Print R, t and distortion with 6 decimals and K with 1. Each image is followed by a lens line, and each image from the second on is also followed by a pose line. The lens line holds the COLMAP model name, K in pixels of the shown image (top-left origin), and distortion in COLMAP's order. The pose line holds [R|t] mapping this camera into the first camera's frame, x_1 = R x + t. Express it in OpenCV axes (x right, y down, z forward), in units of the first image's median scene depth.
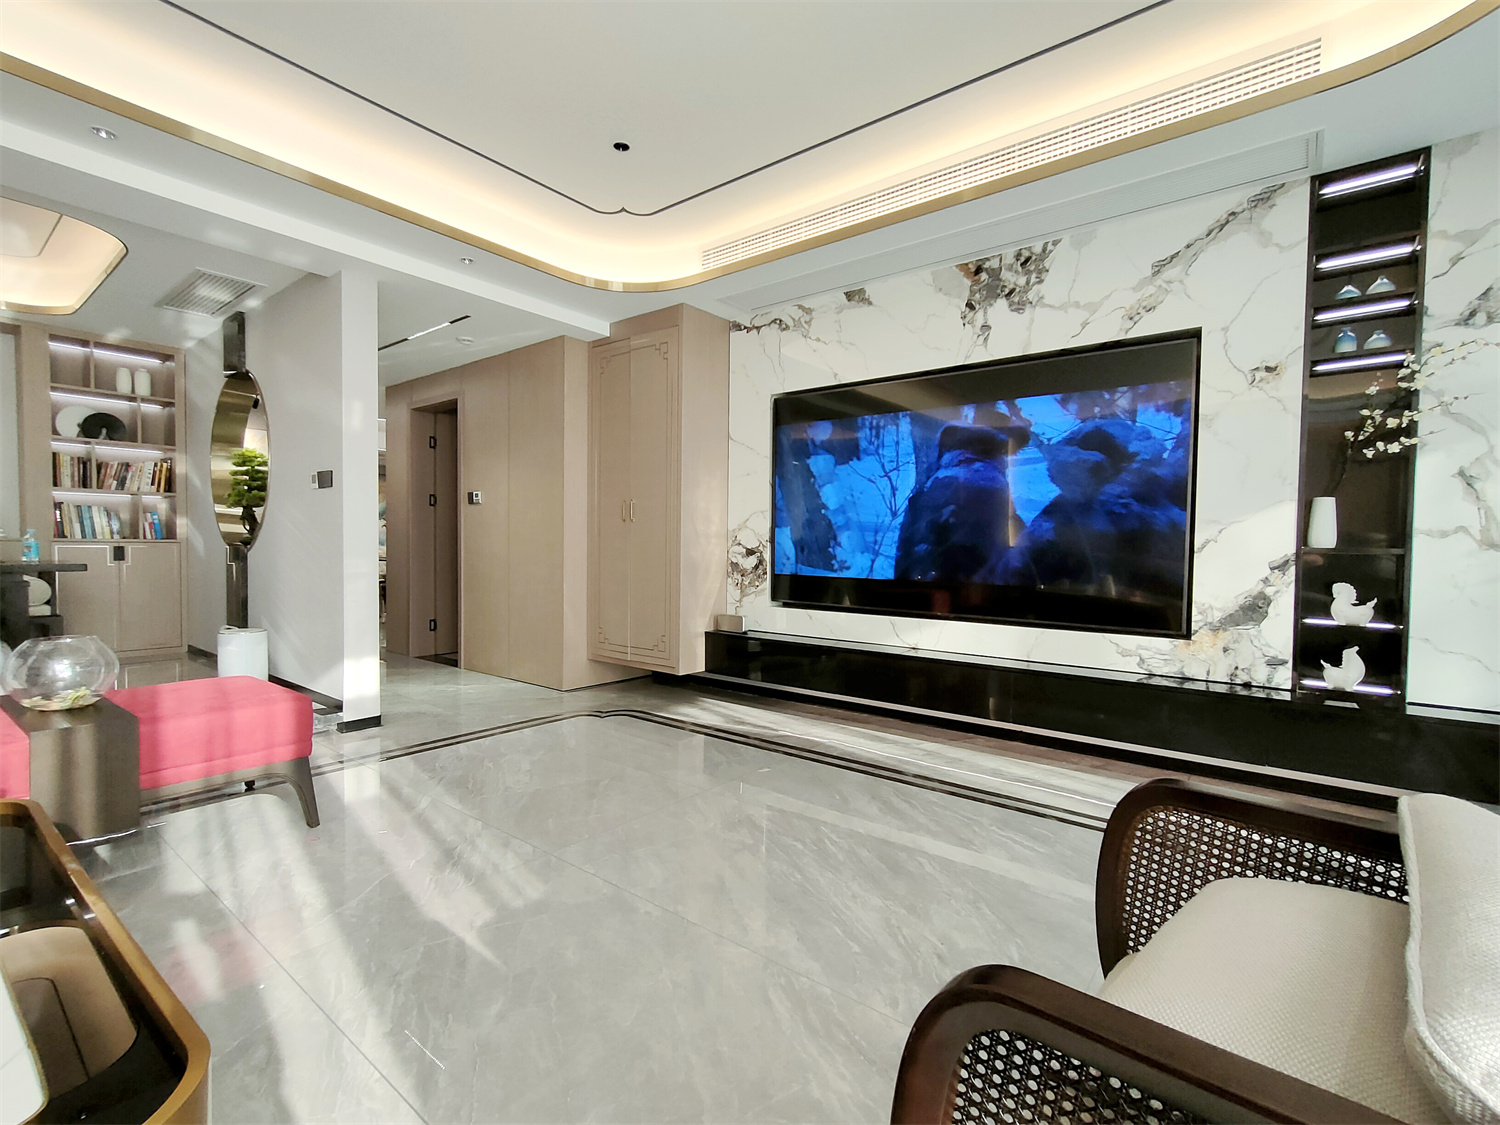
lens RADIAL K [[683.4, 0, 752.2], [0, 683.4, 567.1], [0, 0, 1]] dist [0.001178, 0.001459]
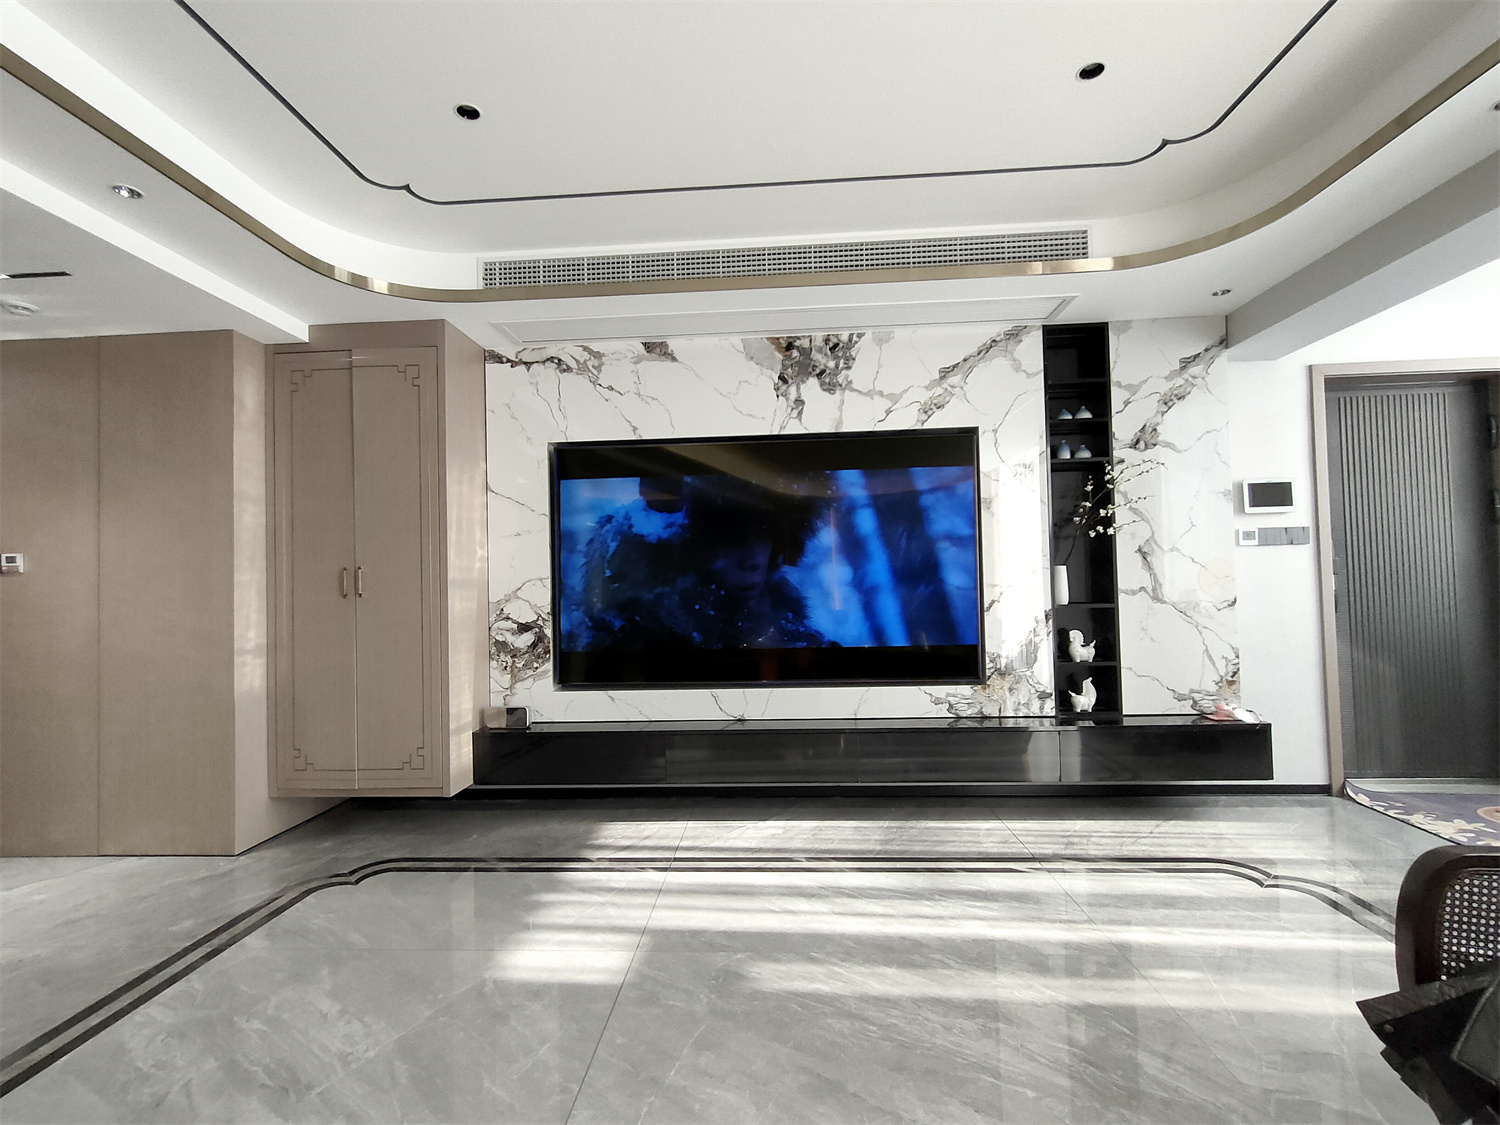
lens RADIAL K [[683.4, 0, 752.2], [0, 683.4, 567.1], [0, 0, 1]] dist [0.001178, 0.001459]
pose [[0.823102, -0.016662, 0.567649, -0.322145], [0.052128, 0.997566, -0.046306, -0.055842], [-0.565496, 0.067705, 0.821967, 0.205747]]
